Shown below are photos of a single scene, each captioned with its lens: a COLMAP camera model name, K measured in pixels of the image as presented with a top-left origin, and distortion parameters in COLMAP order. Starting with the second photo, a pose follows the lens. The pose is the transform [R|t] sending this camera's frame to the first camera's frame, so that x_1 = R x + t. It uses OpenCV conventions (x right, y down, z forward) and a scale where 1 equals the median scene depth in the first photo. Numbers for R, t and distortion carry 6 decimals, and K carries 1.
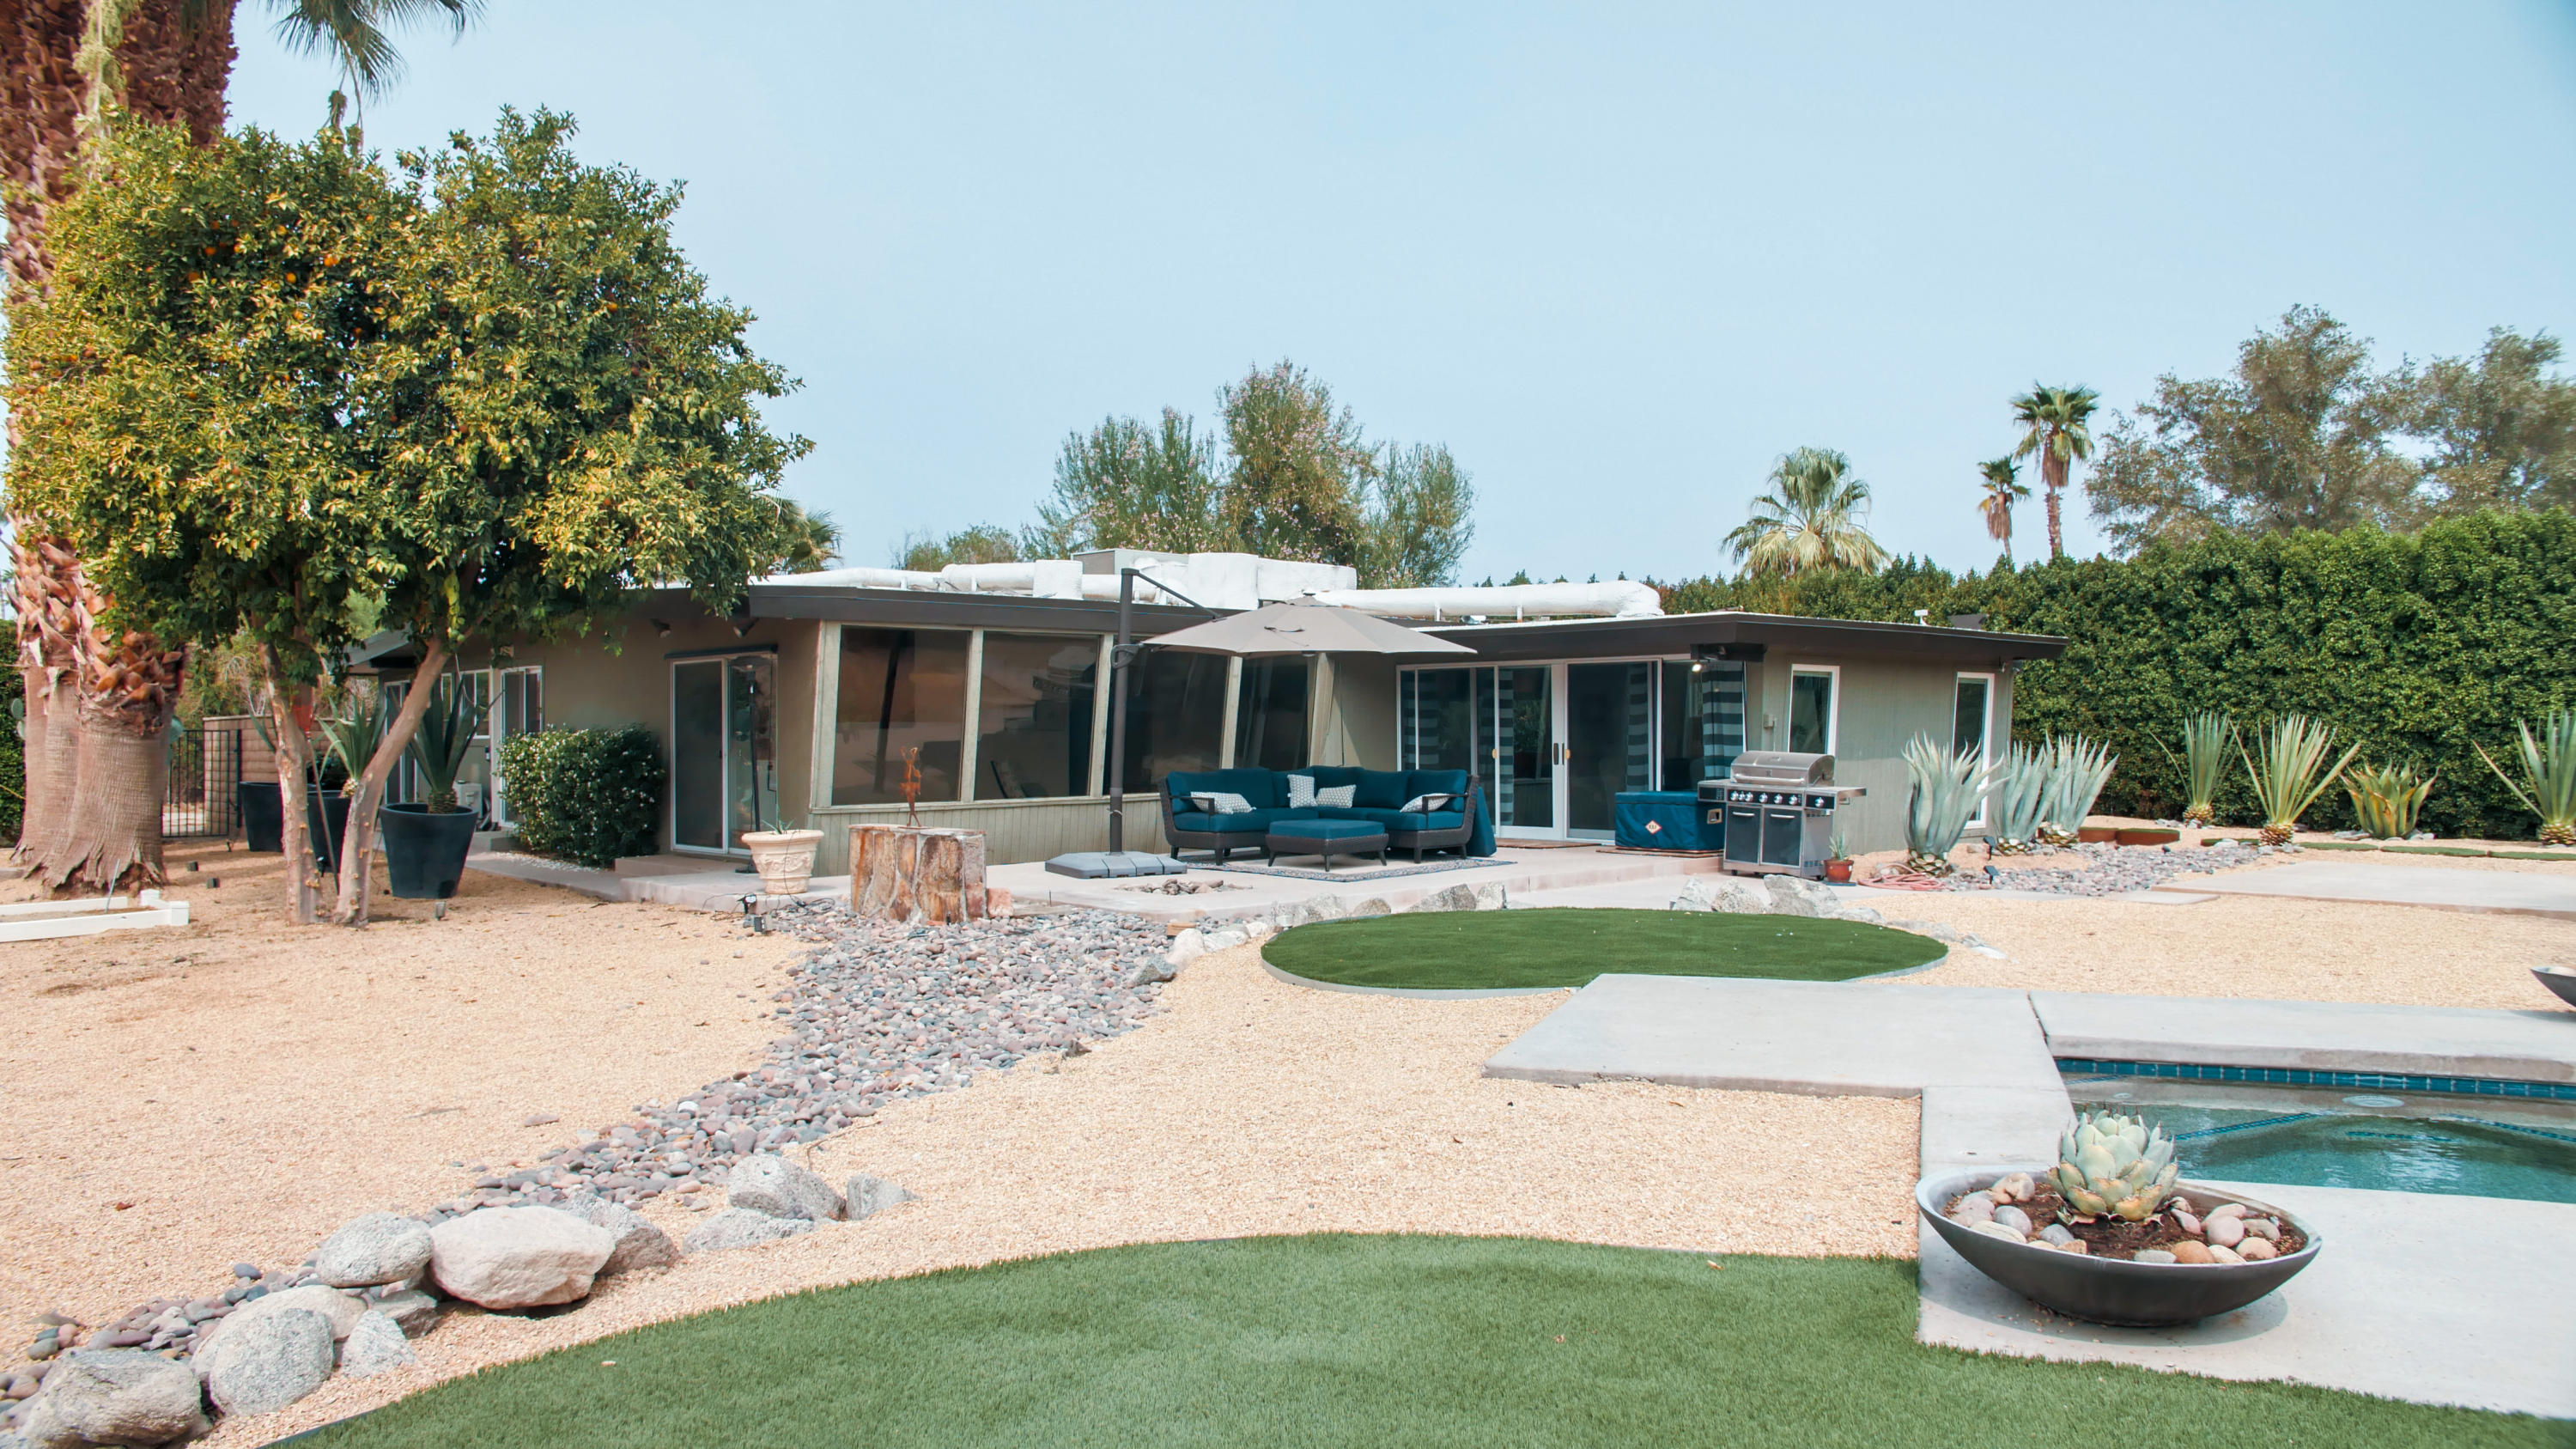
lens RADIAL K [[1812.2, 0, 1269.0], [0, 1812.2, 725.3], [0, 0, 1]] dist [-0.092150, 0.090018]
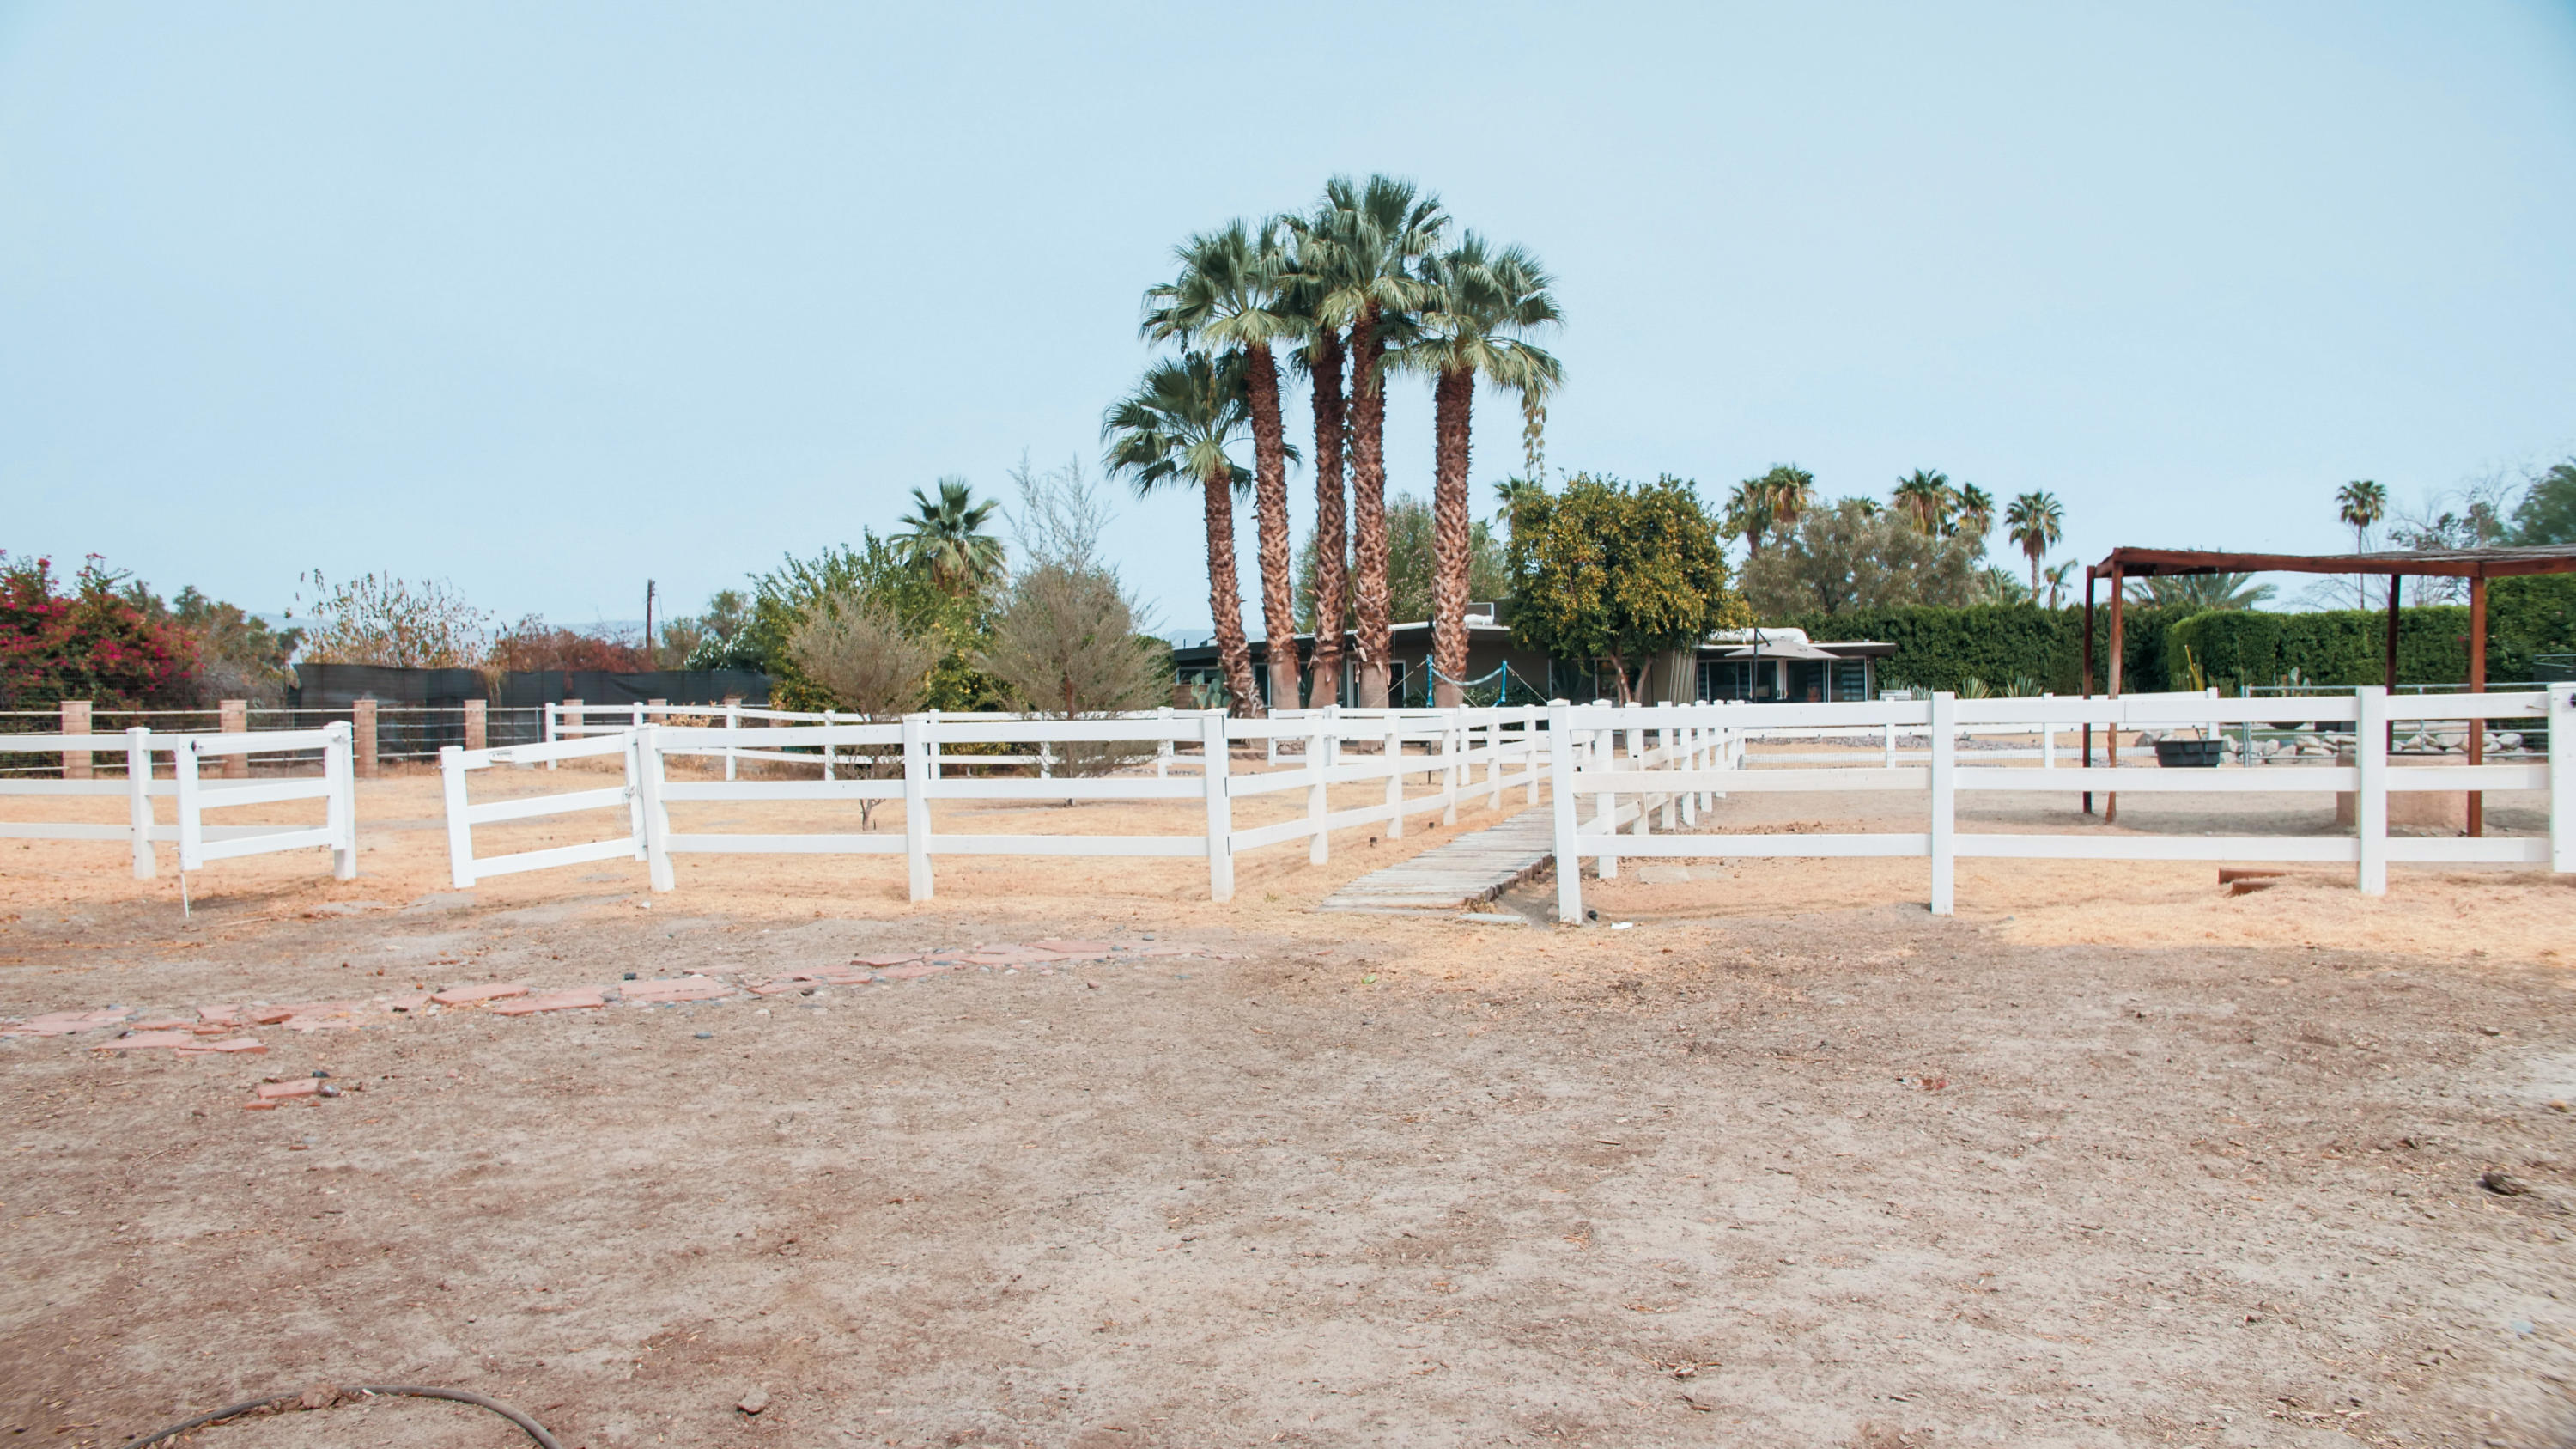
lens RADIAL K [[1812.2, 0, 1292.2], [0, 1812.2, 721.5], [0, 0, 1]] dist [-0.092150, 0.090018]
pose [[0.862261, -0.018694, 0.506119, -1.988638], [0.014738, 0.999822, 0.011820, 0.016648], [-0.506249, -0.002732, 0.862383, -1.017033]]
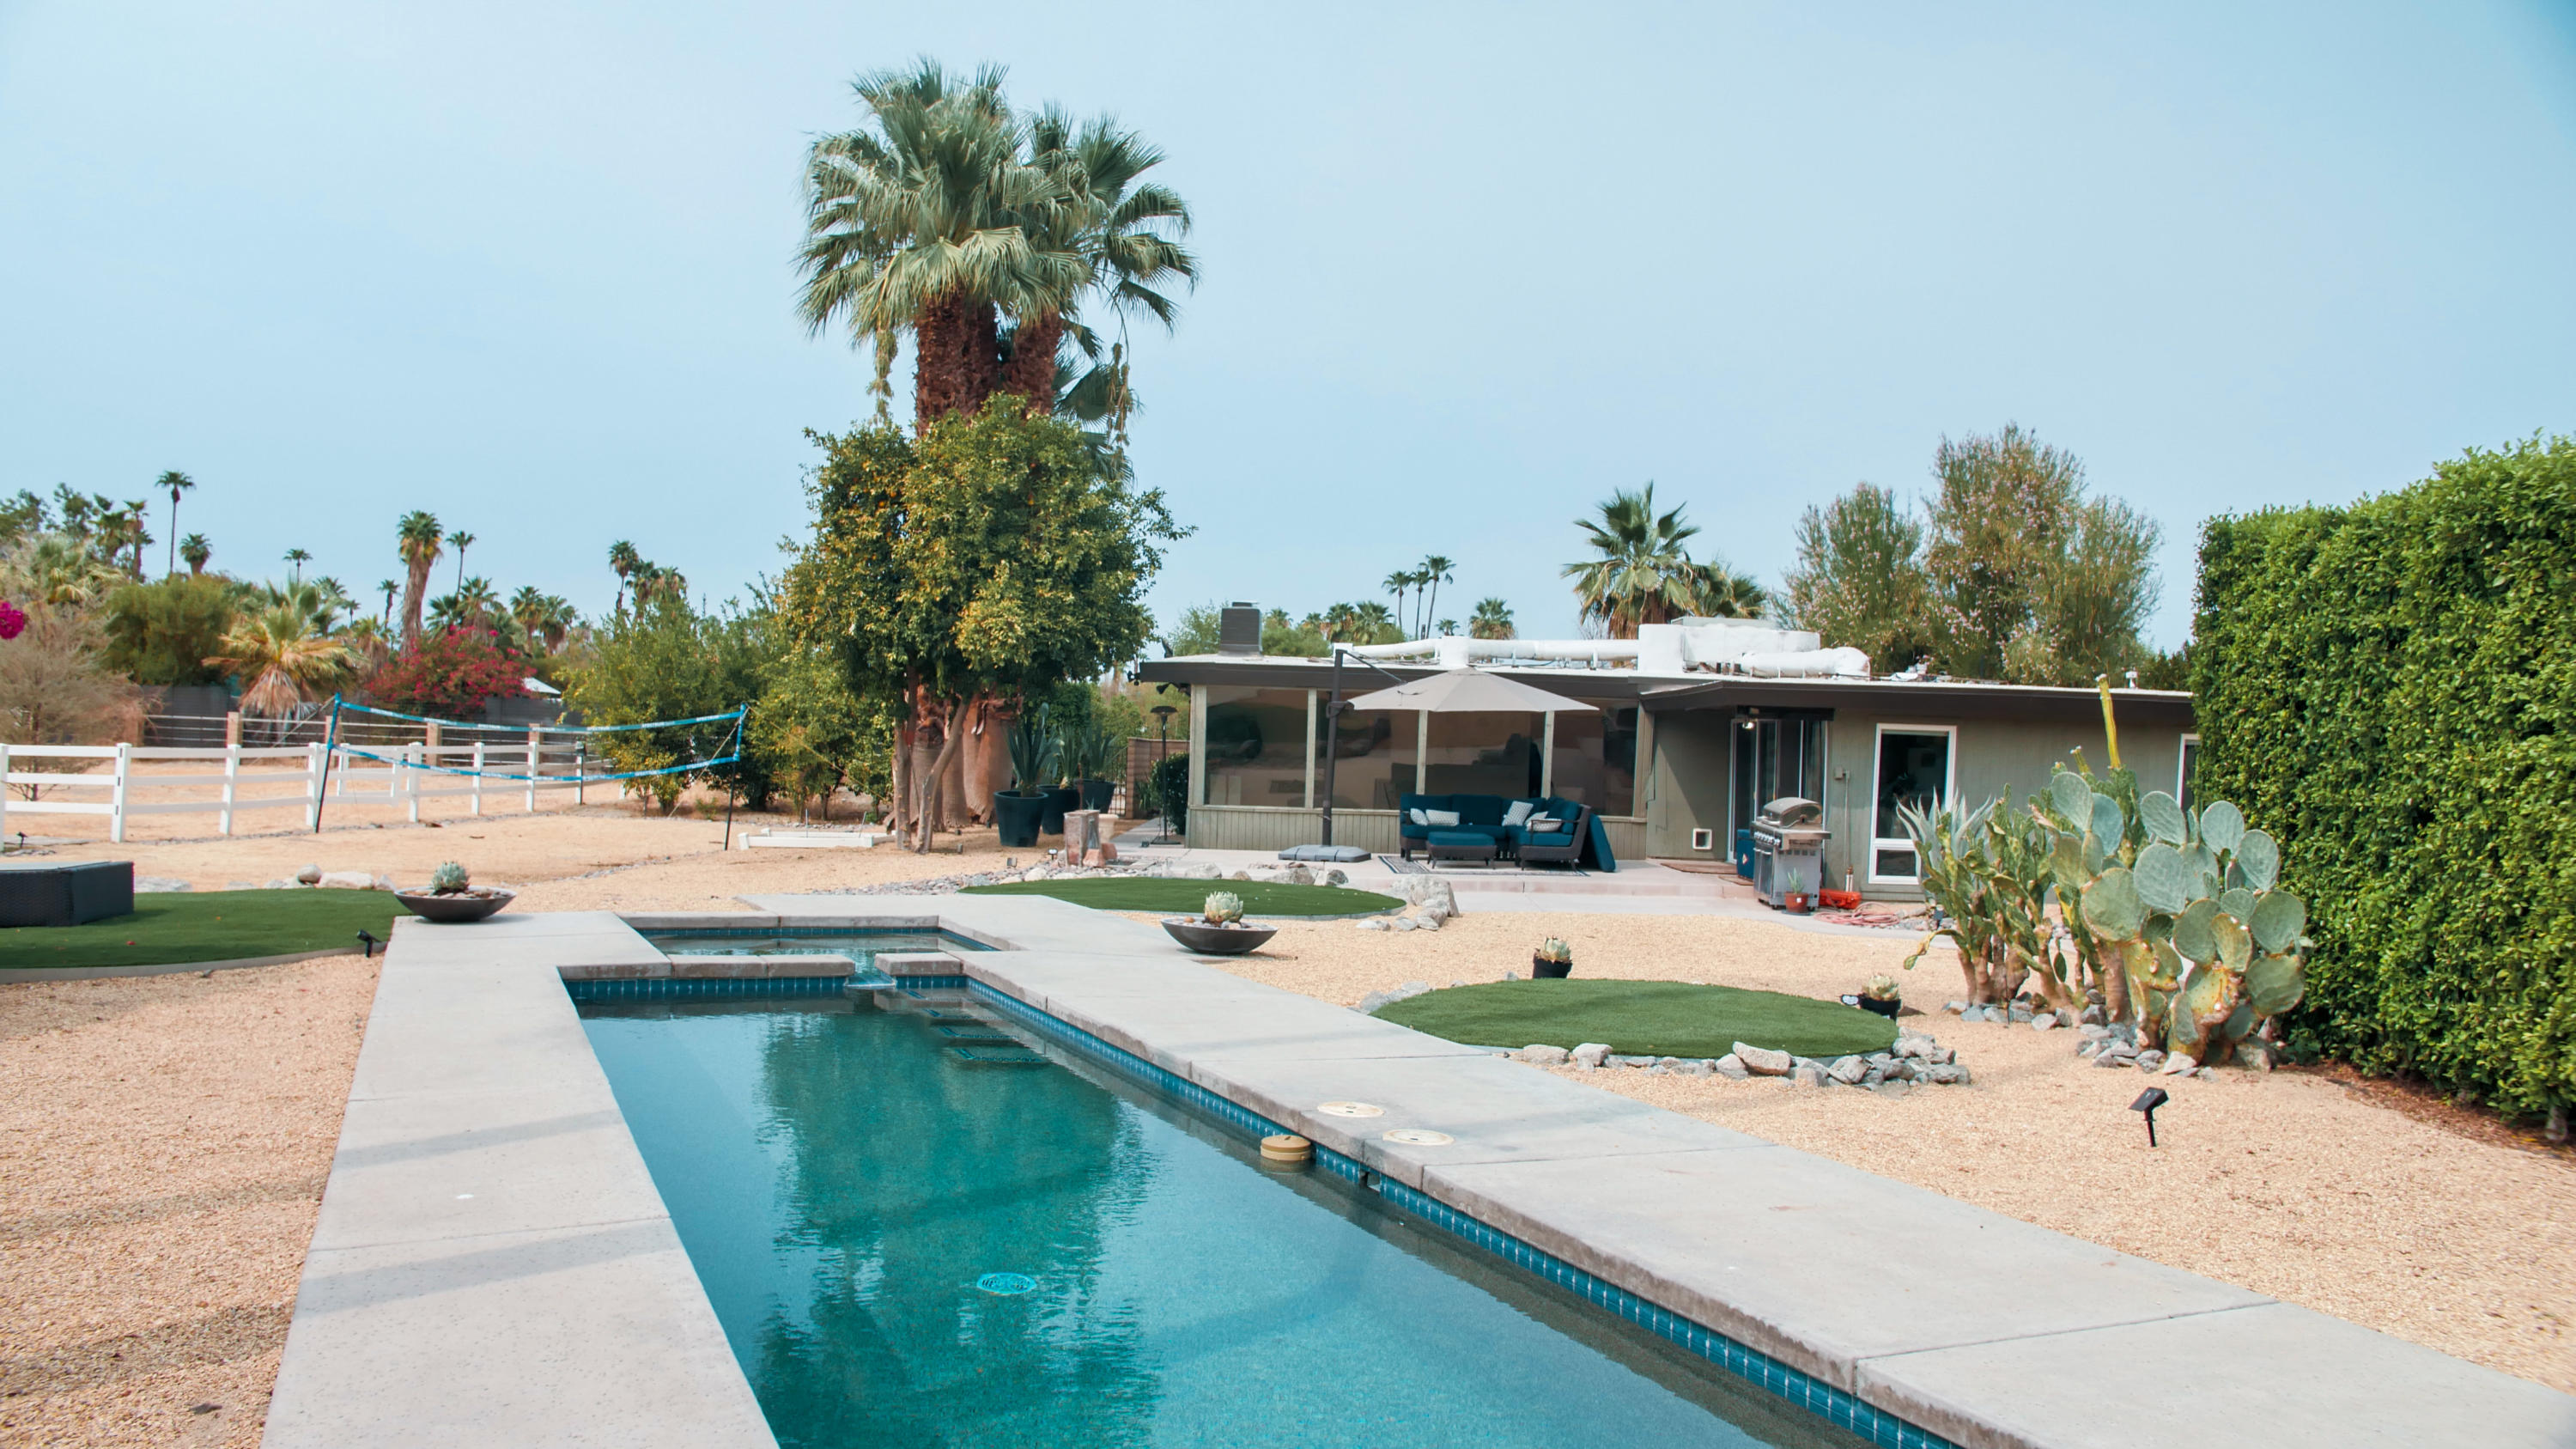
lens RADIAL K [[1812.2, 0, 1258.8], [0, 1812.2, 701.9], [0, 0, 1]] dist [-0.092150, 0.090018]
pose [[0.721332, 0.010132, -0.692515, 0.793334], [-0.032635, 0.999280, -0.019374, -0.013302], [0.691820, 0.036575, 0.721143, -0.072963]]
